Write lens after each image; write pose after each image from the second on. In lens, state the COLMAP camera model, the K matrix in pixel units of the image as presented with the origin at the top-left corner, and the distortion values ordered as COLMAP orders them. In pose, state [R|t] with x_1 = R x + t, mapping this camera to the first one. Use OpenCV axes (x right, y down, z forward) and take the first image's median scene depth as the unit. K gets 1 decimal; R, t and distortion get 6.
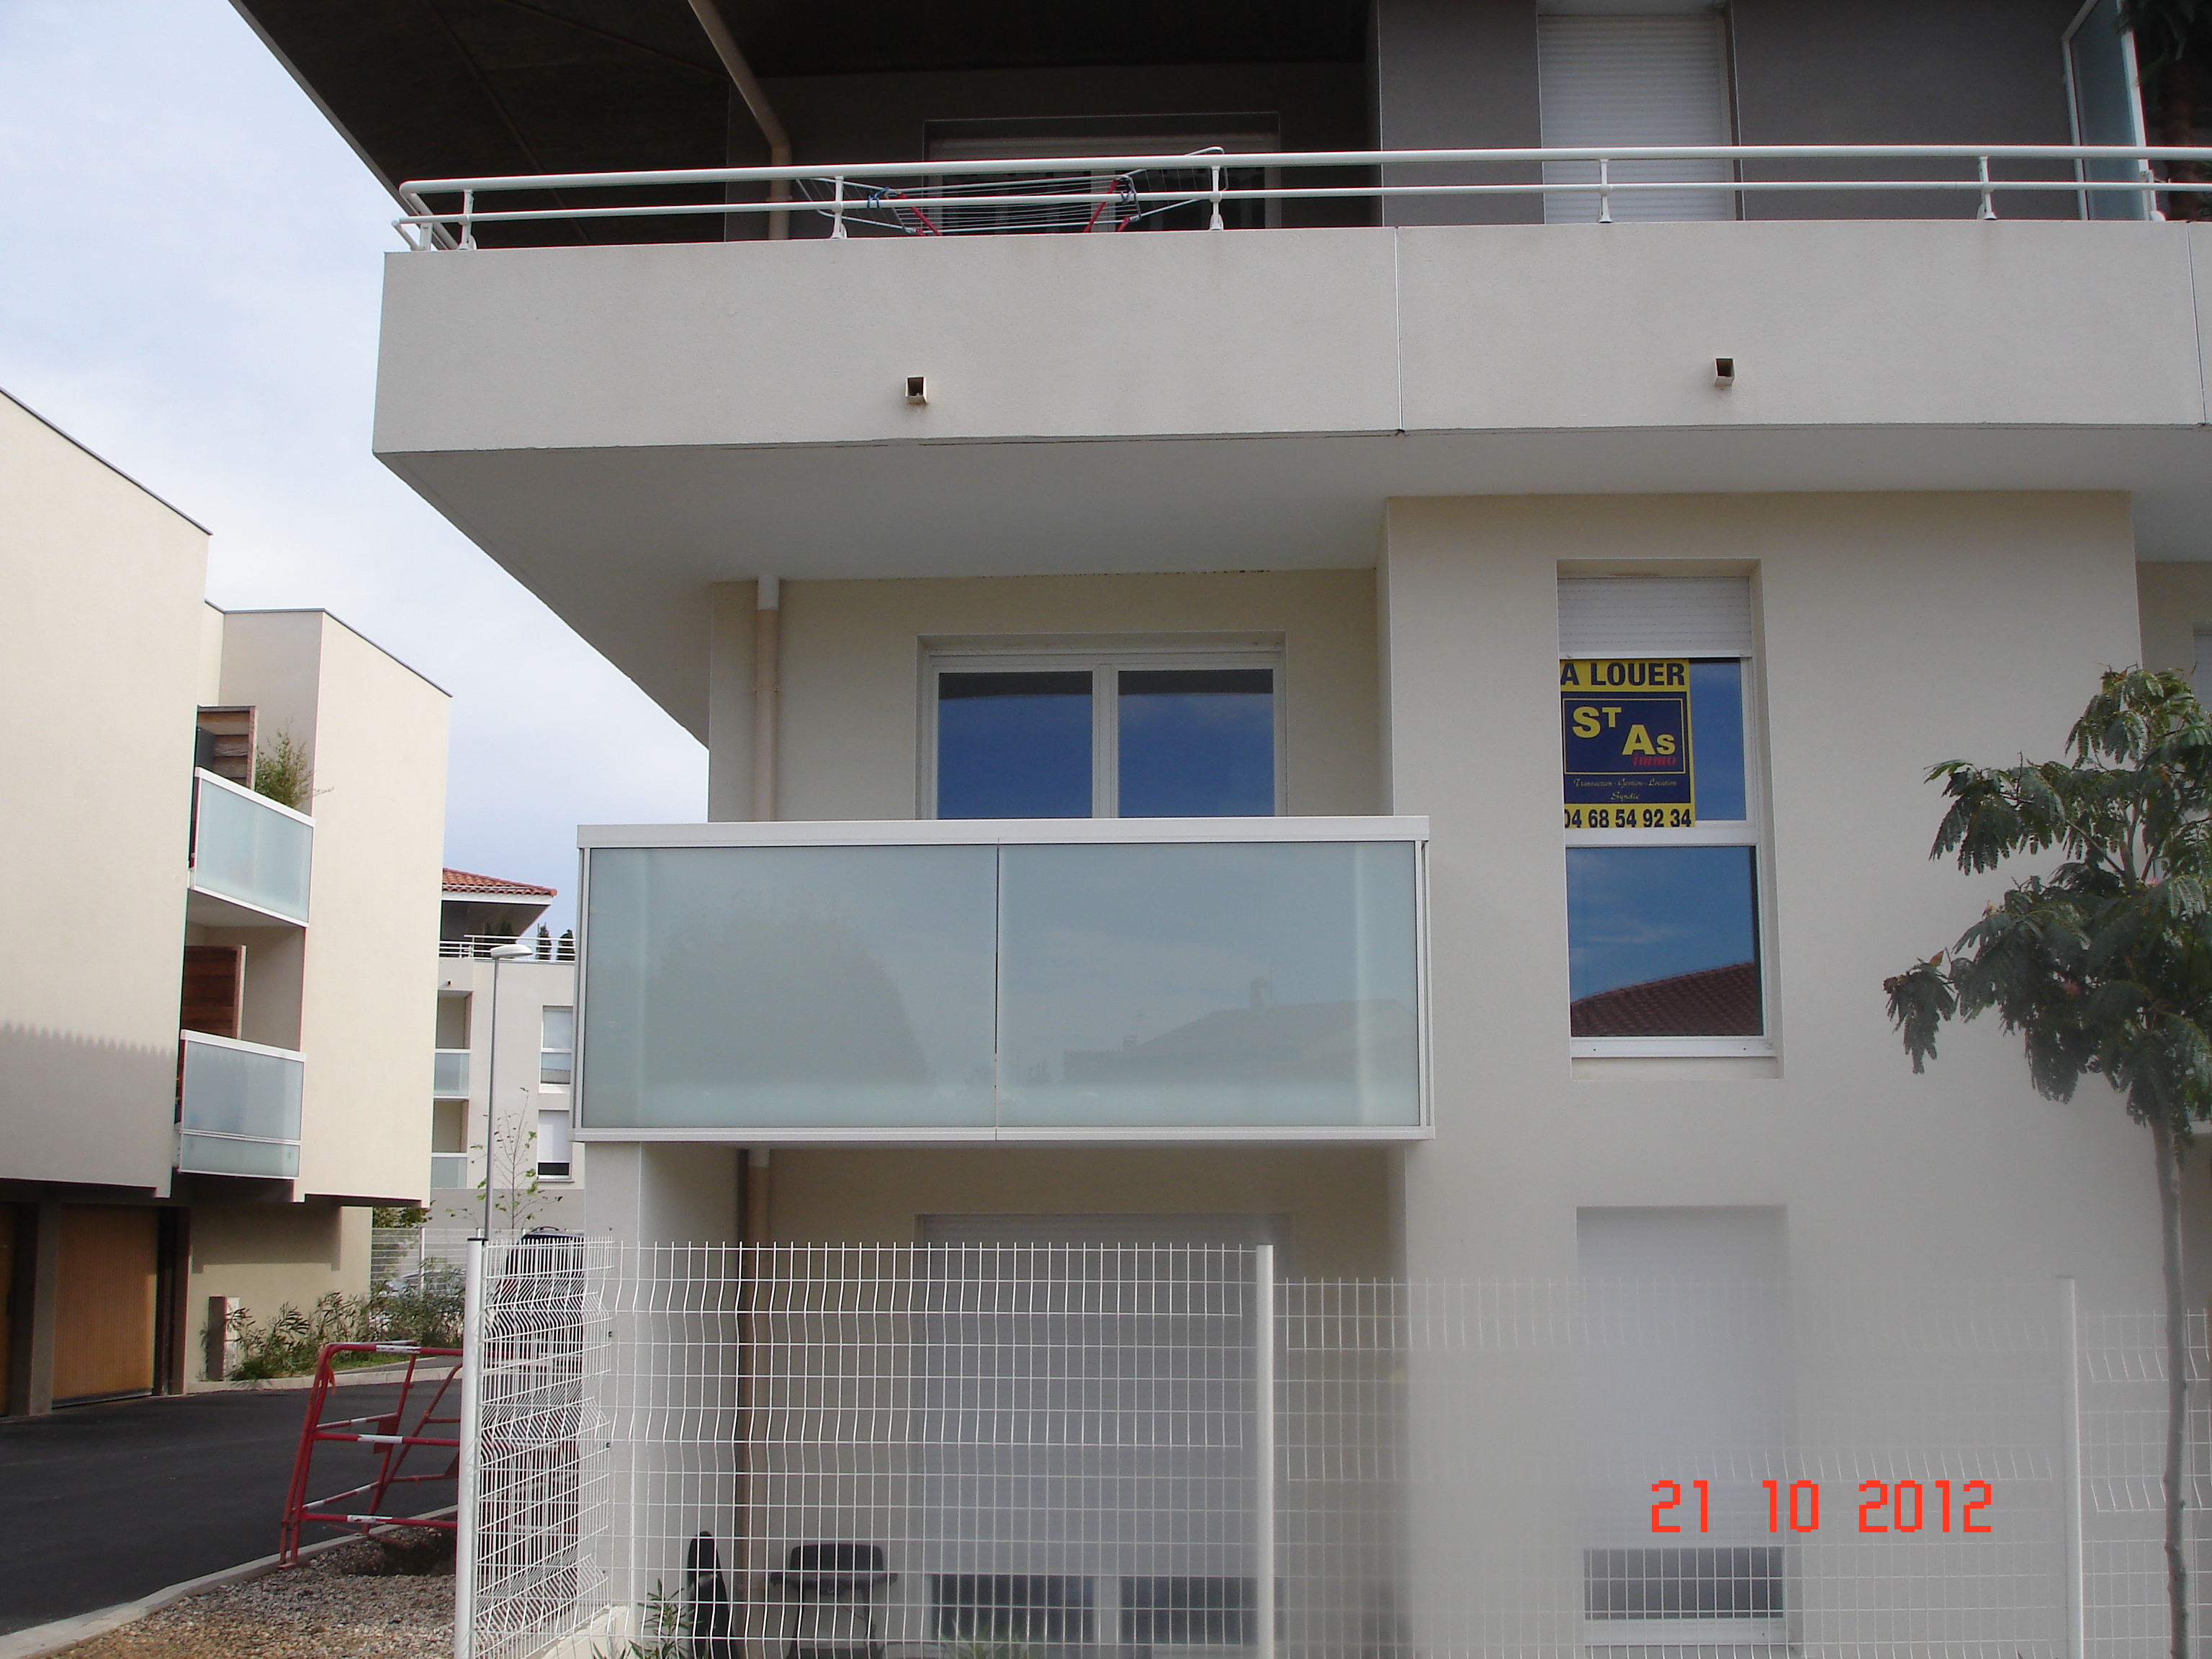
lens RADIAL K [[2608.4, 0, 1106.0], [0, 2608.4, 829.5], [0, 0, 1]] dist [-0.024915, -0.029354]
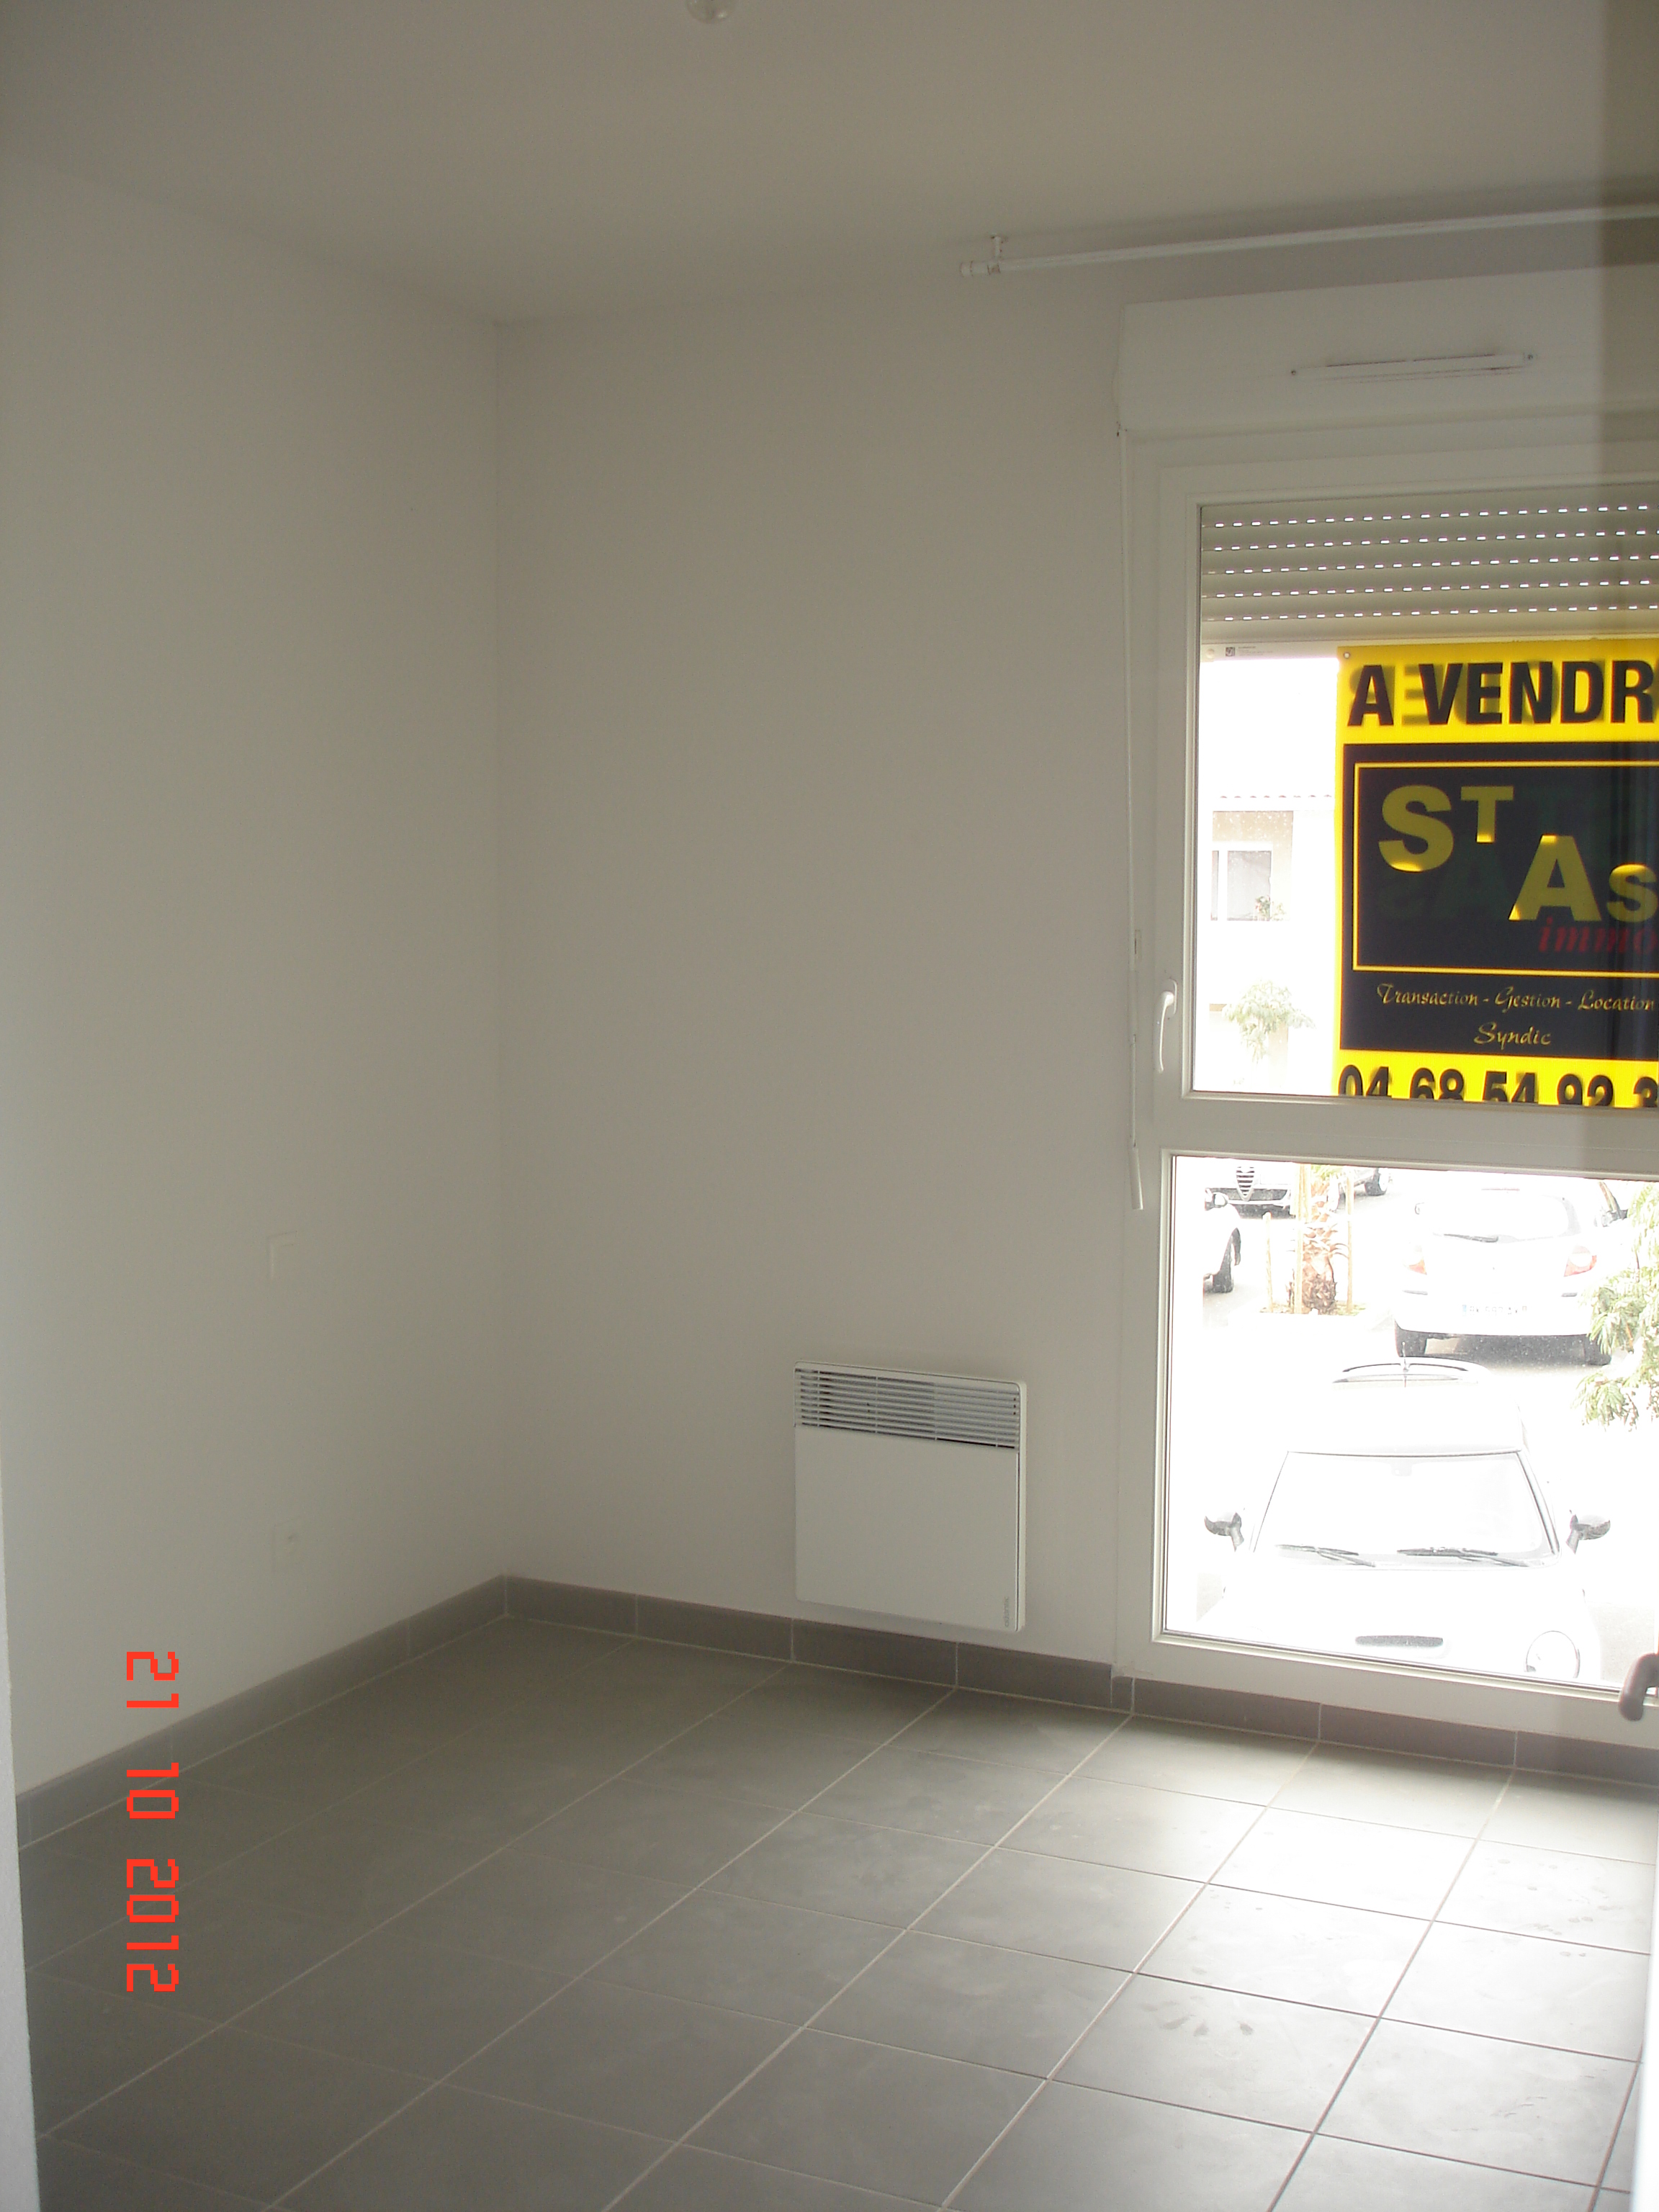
lens RADIAL K [[2608.4, 0, 829.5], [0, 2608.4, 1106.0], [0, 0, 1]] dist [-0.024915, -0.029354]
pose [[0.930098, 0.042064, -0.364894, 0.243052], [-0.009779, 0.995905, 0.089877, -0.034479], [0.367180, -0.080026, 0.926701, 0.630354]]
